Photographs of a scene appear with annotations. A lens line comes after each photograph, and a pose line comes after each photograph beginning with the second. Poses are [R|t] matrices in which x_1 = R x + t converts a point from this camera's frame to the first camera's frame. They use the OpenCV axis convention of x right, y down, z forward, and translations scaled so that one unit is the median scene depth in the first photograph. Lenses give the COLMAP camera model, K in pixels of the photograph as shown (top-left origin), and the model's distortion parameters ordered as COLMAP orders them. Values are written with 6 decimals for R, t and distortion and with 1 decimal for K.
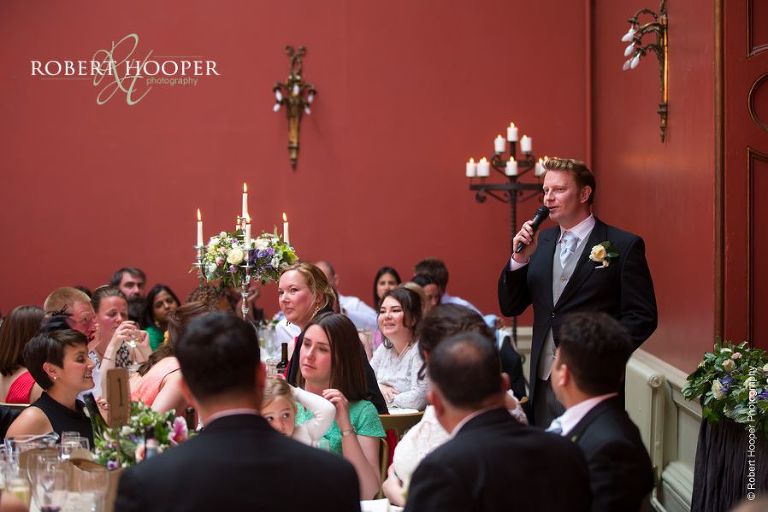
lens RADIAL K [[1864.9, 0, 384.2], [0, 1864.9, 255.7], [0, 0, 1]] dist [-0.074915, 0.000000]
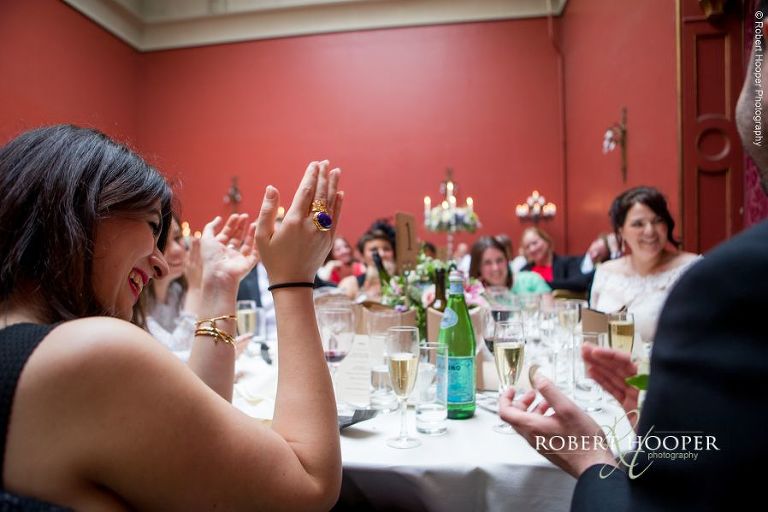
lens RADIAL K [[535.9, 0, 383.6], [0, 535.9, 257.6], [0, 0, 1]] dist [-0.001351, -0.001069]
pose [[0.990439, -0.005867, -0.137827, -0.112459], [0.003683, 0.999864, -0.016097, 0.087510], [0.137903, 0.015436, 0.990325, 0.691759]]
